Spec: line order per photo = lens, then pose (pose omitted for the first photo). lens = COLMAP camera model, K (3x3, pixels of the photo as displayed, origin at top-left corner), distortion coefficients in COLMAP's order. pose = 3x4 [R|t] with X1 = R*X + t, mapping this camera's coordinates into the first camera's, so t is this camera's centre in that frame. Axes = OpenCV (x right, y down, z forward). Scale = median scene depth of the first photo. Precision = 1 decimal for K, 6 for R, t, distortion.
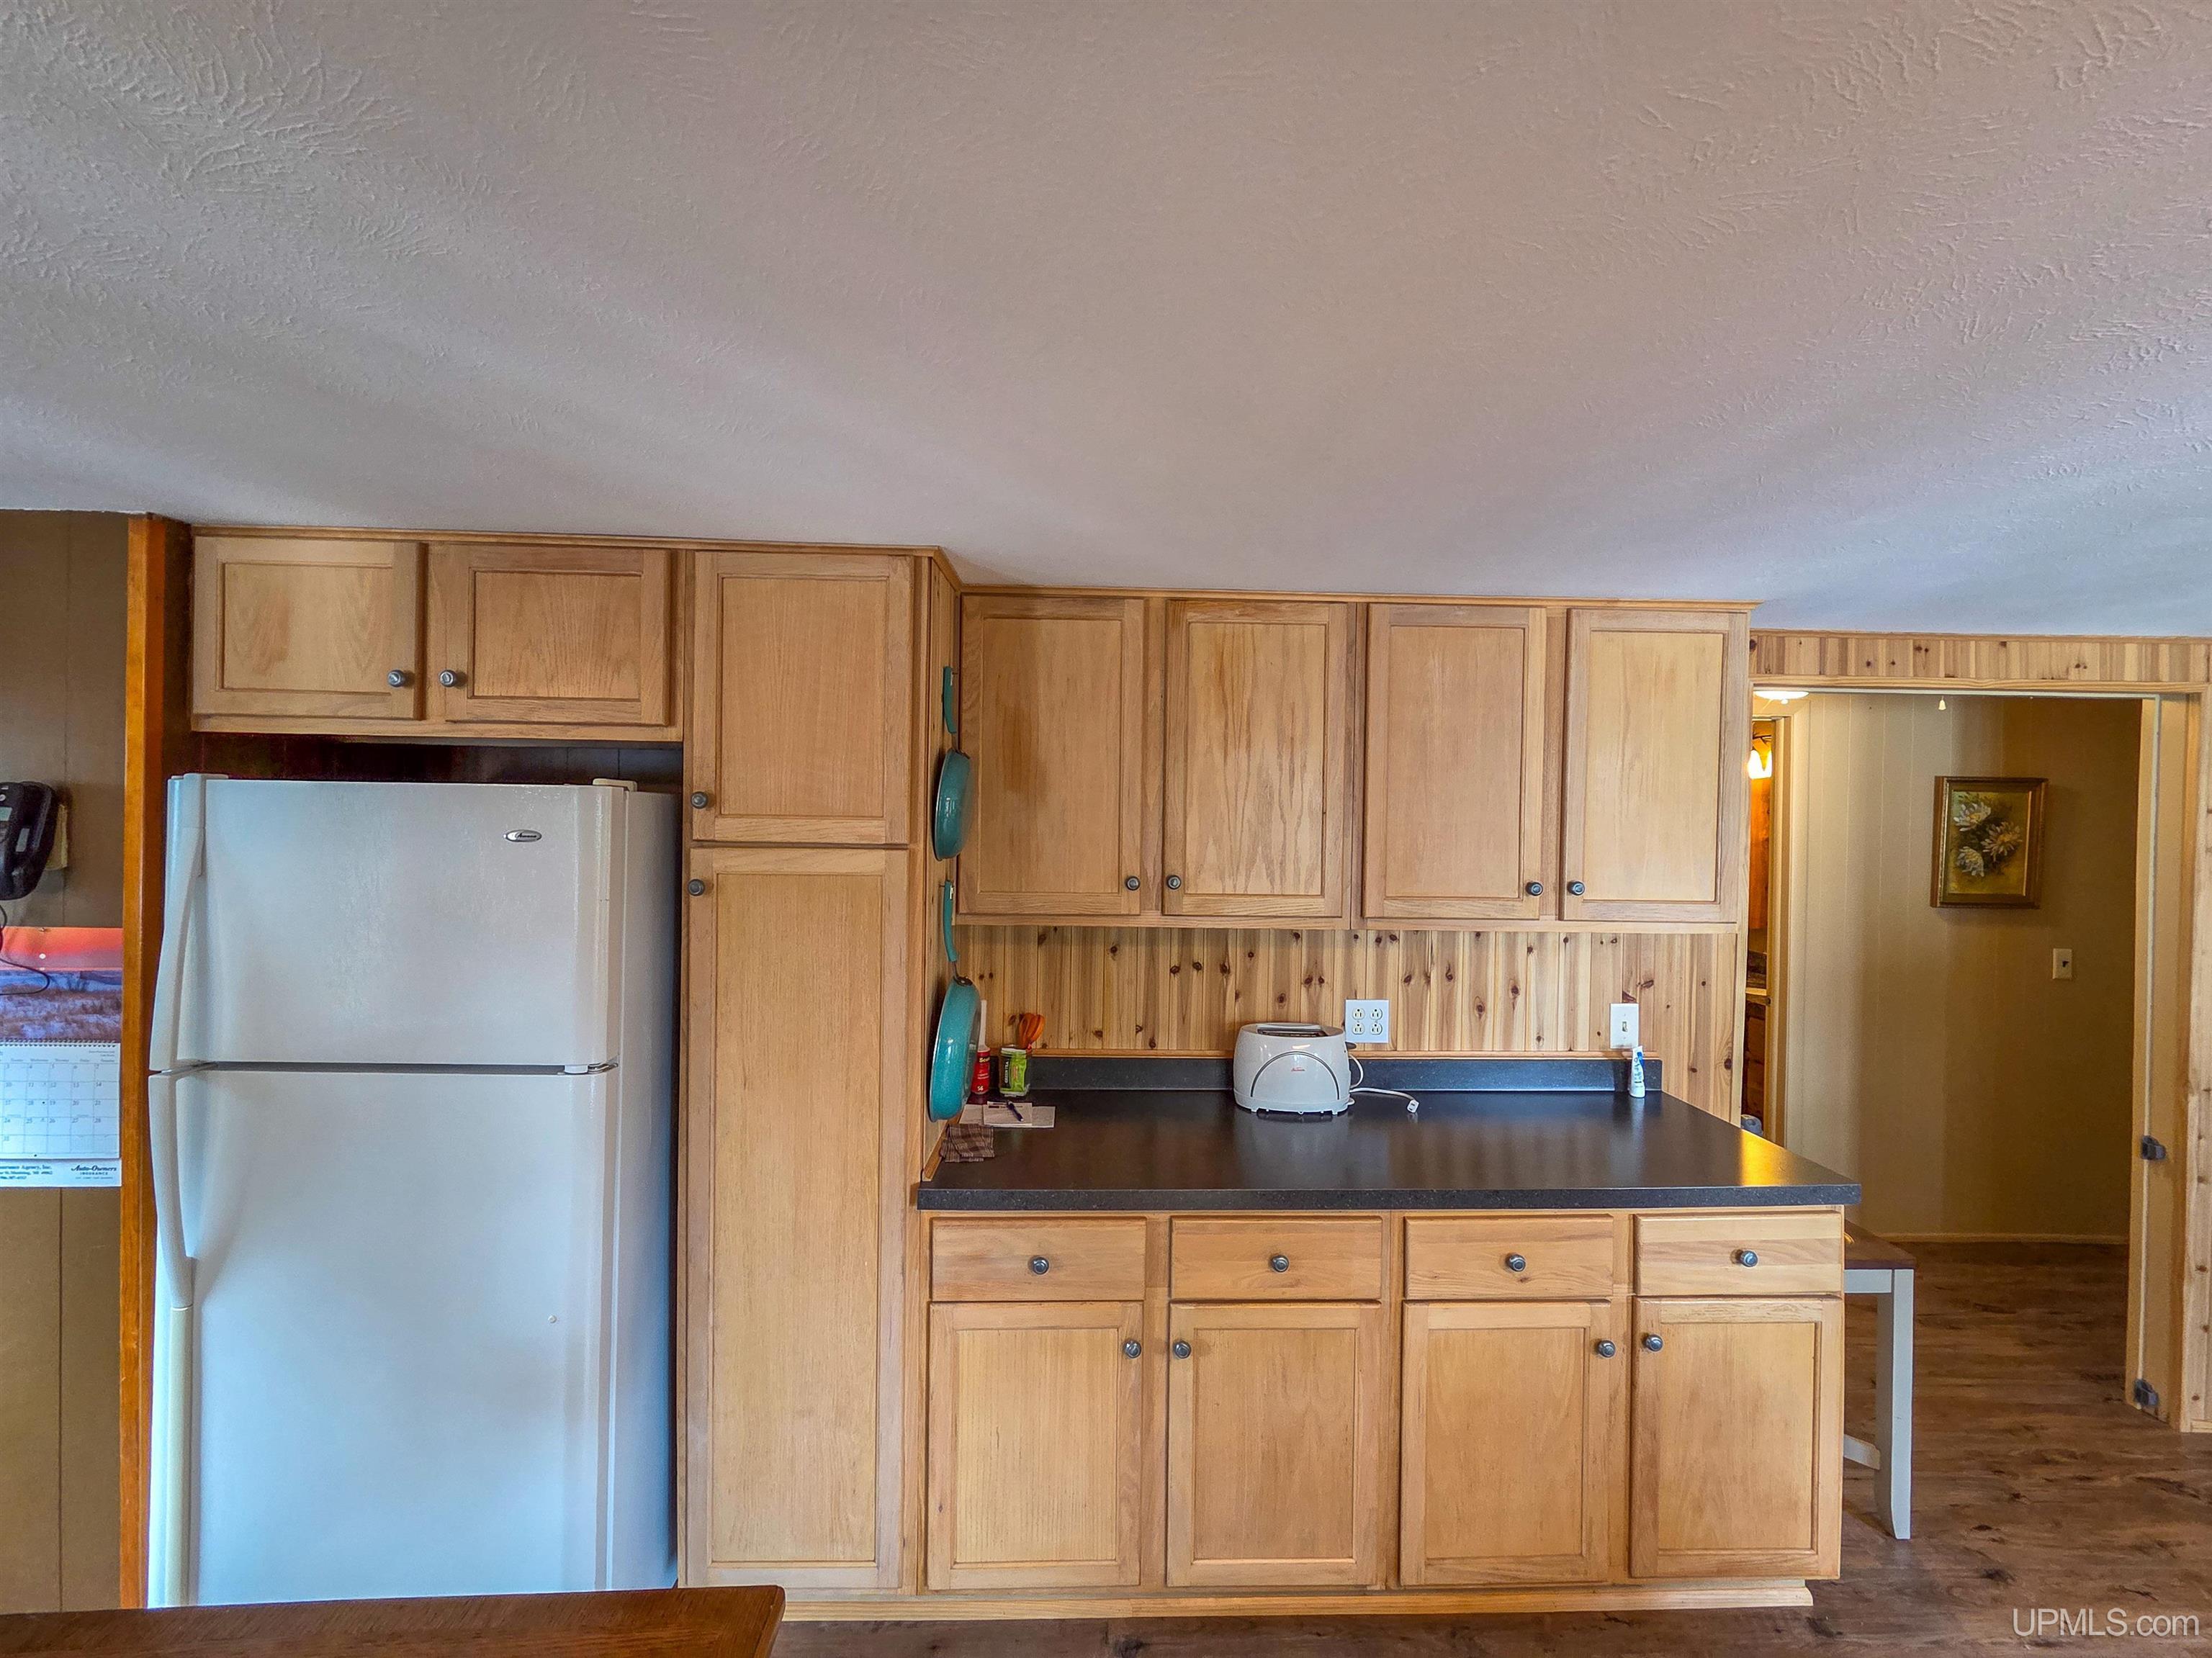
lens RADIAL K [[909.5, 0, 1106.8], [0, 909.5, 824.0], [0, 0, 1]] dist [0.001710, -0.000775]
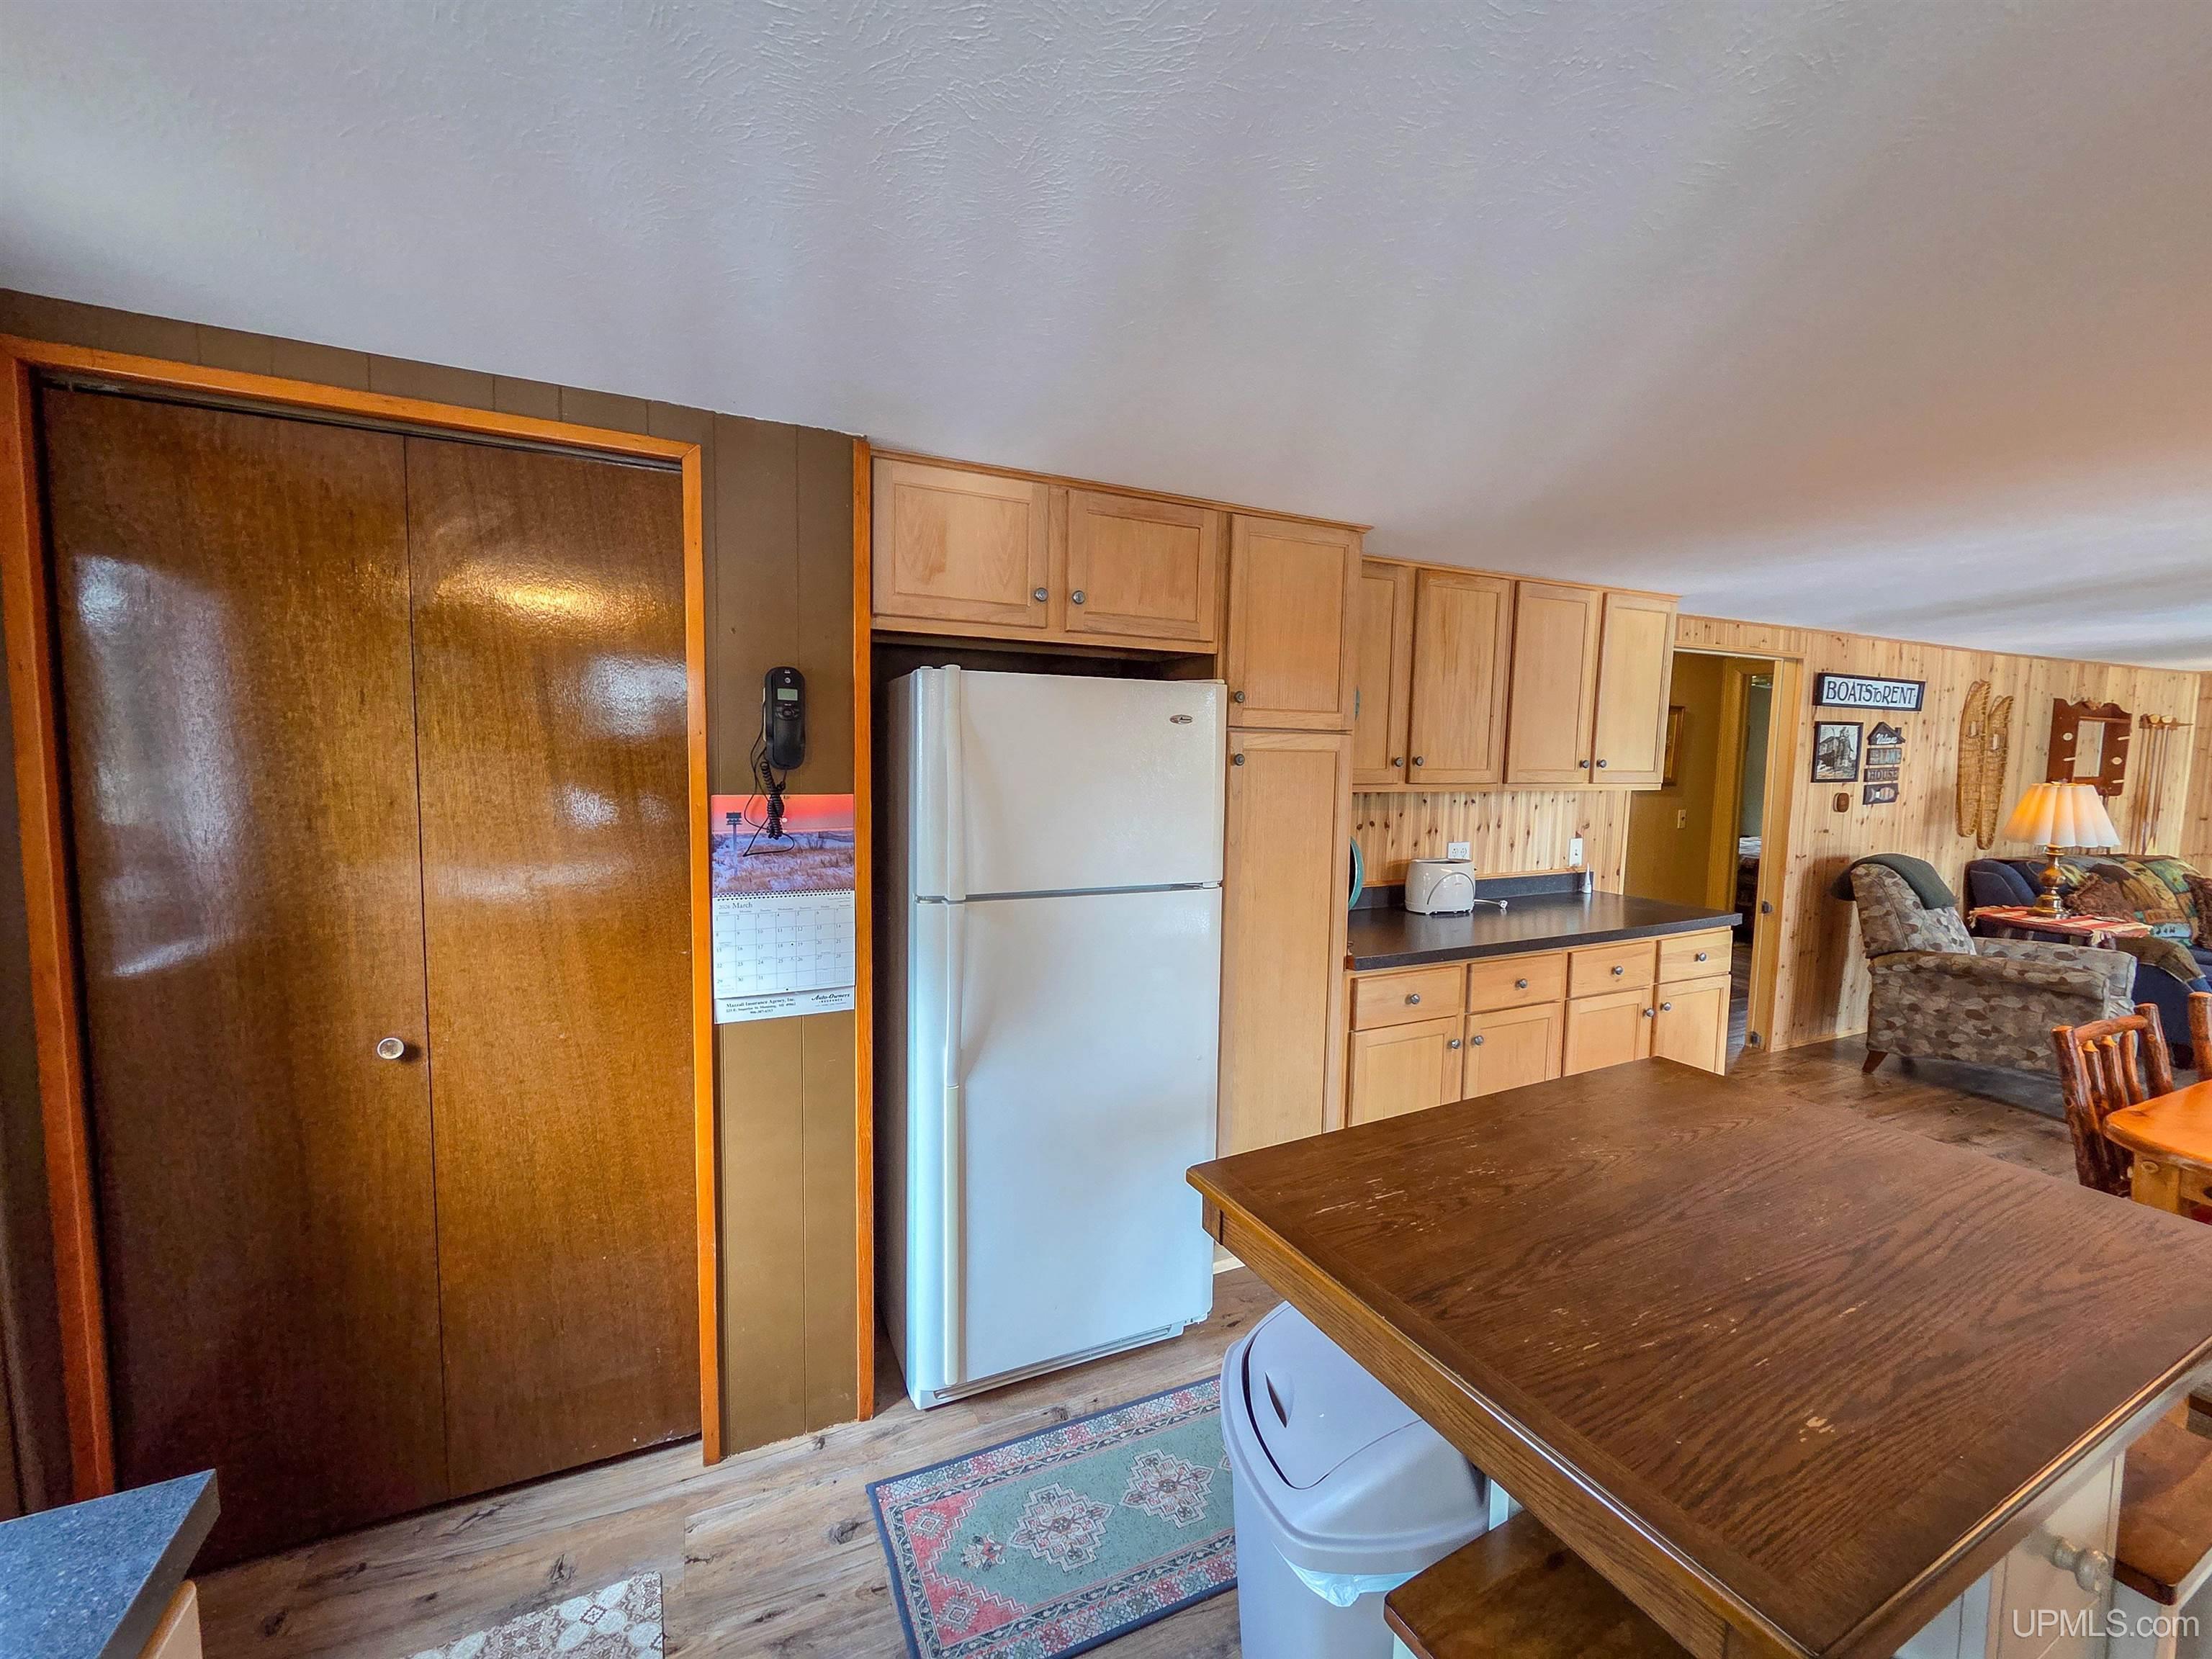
lens RADIAL K [[909.6, 0, 1107.1], [0, 909.6, 827.4], [0, 0, 1]] dist [0.001710, -0.000775]
pose [[0.917422, -0.035124, 0.396363, -1.141704], [0.001906, 0.996473, 0.083890, 0.053013], [-0.397912, -0.076207, 0.914253, -0.201998]]
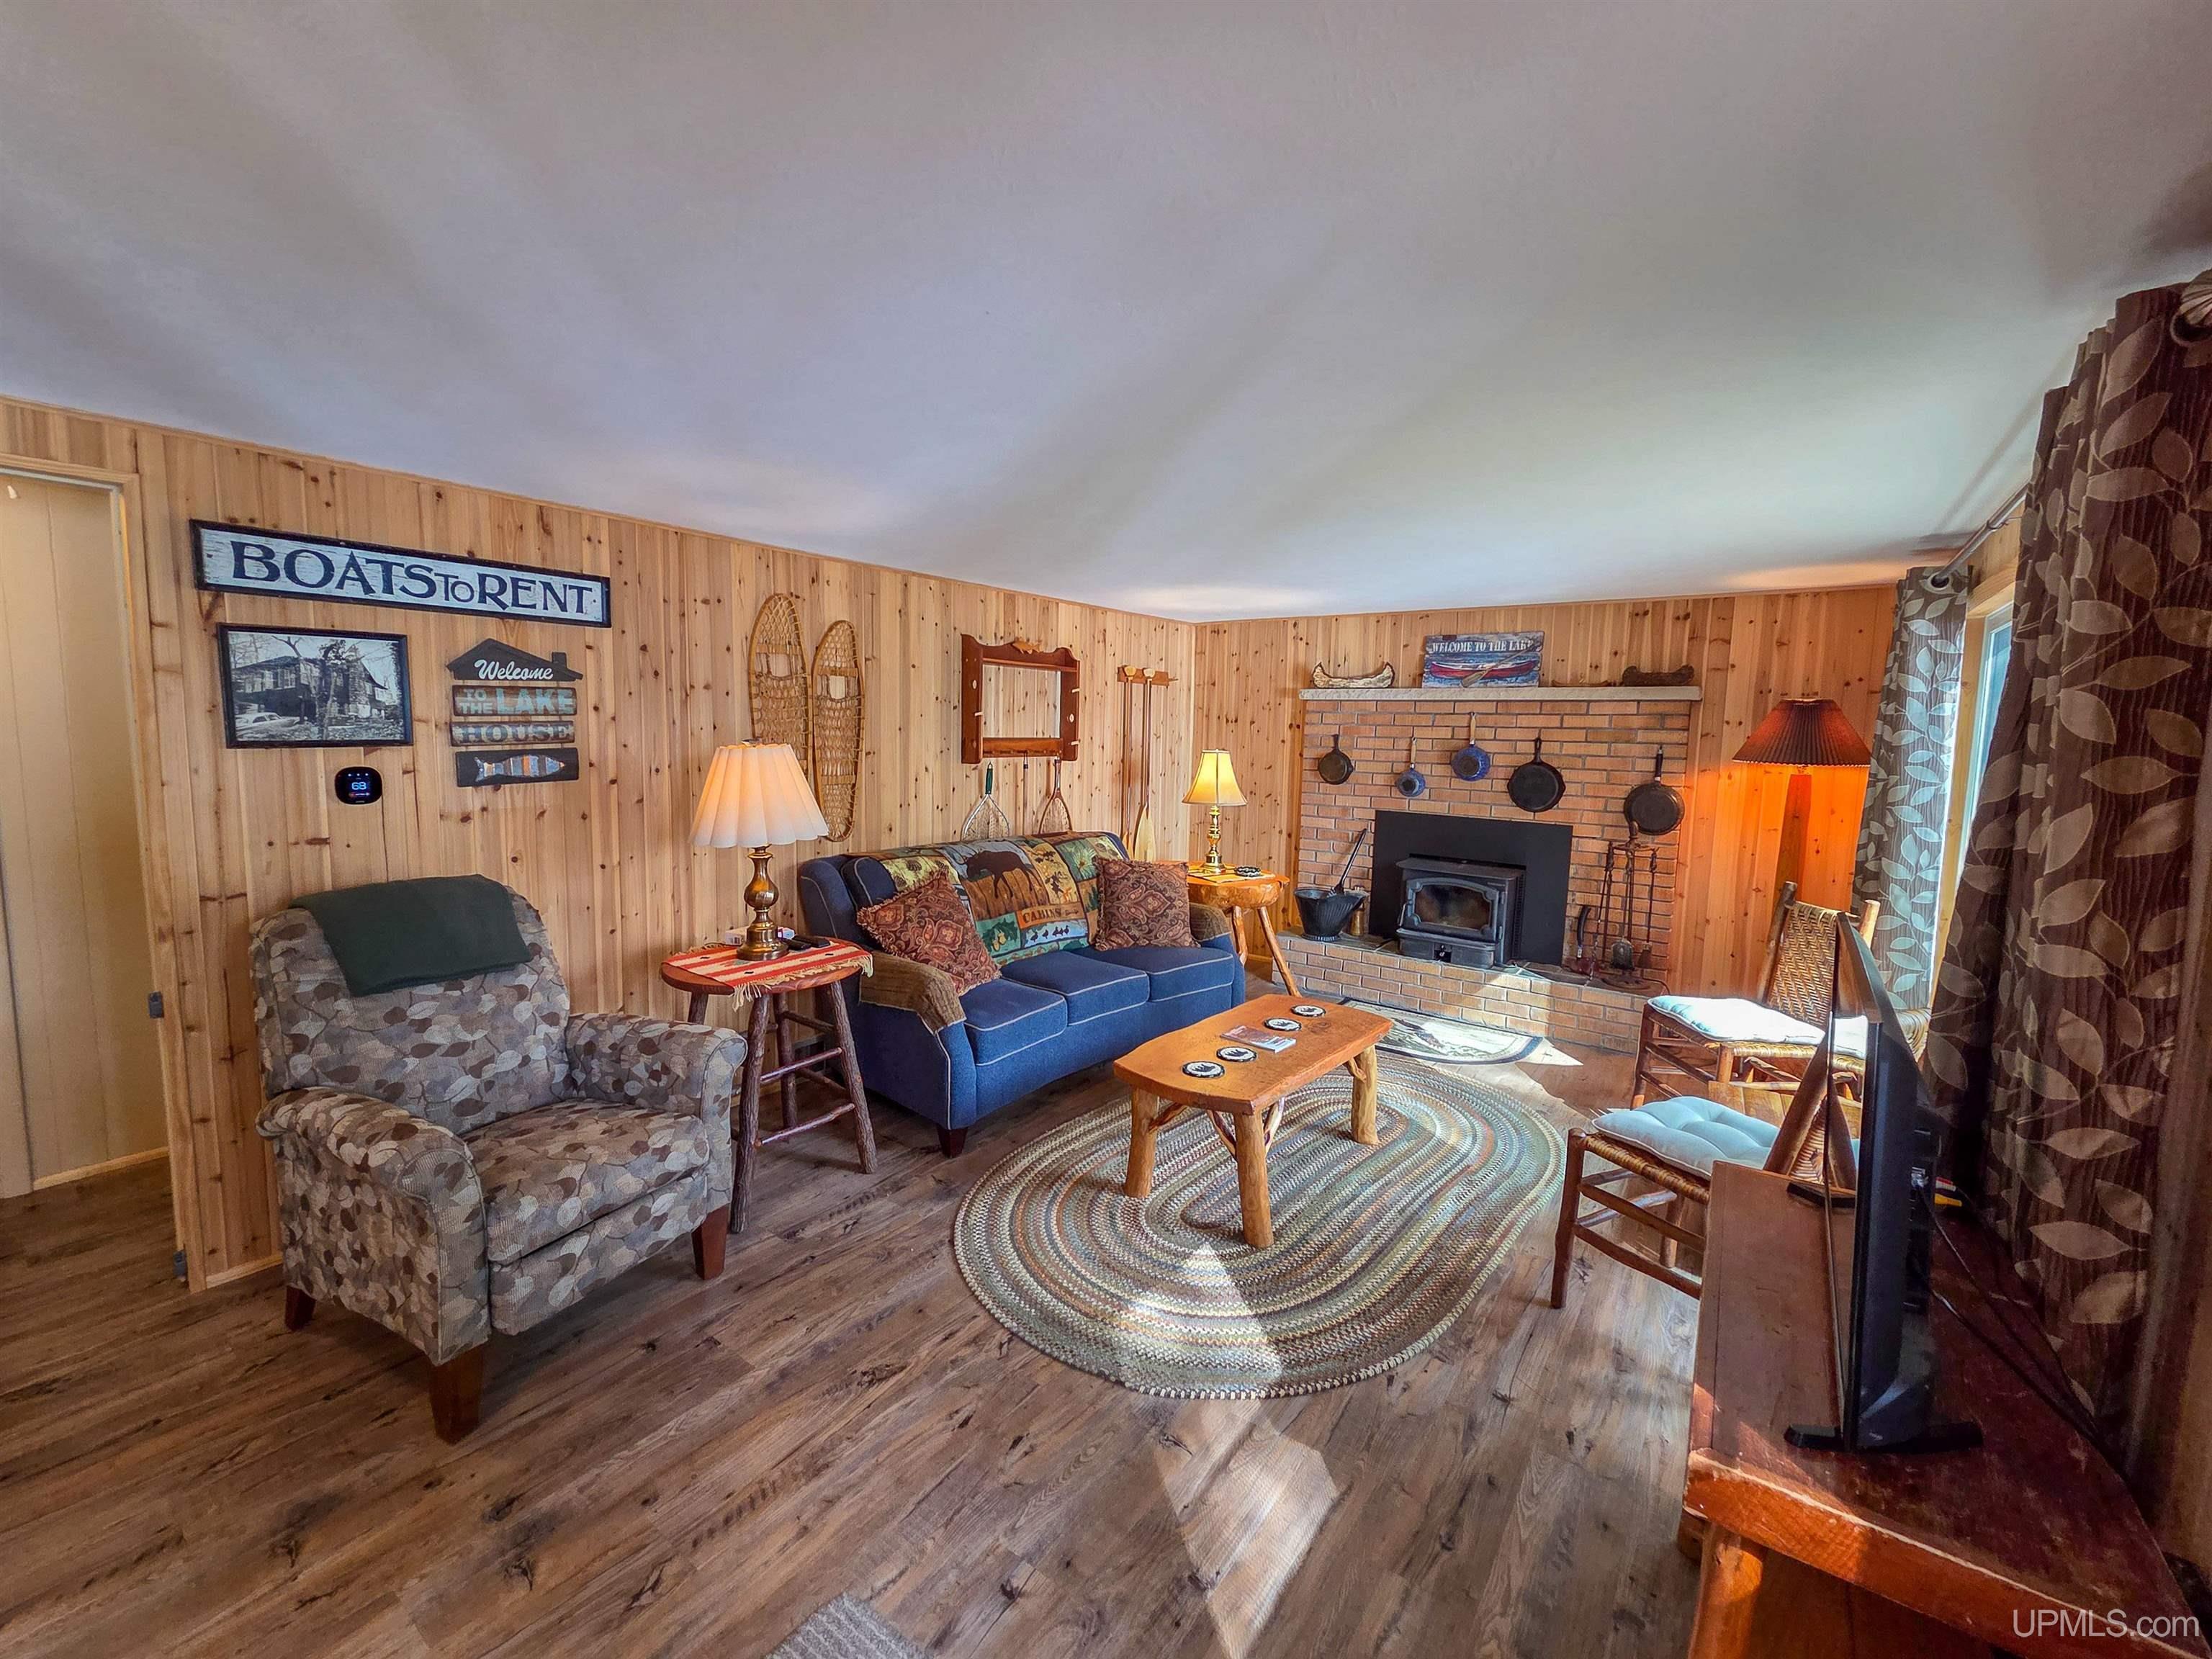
lens RADIAL K [[909.6, 0, 1100.7], [0, 909.6, 824.7], [0, 0, 1]] dist [0.001710, -0.000775]
pose [[0.618891, -0.087279, 0.780613, 1.551967], [0.006733, 0.994360, 0.105840, 0.129362], [-0.785448, -0.060248, 0.615988, -0.396036]]
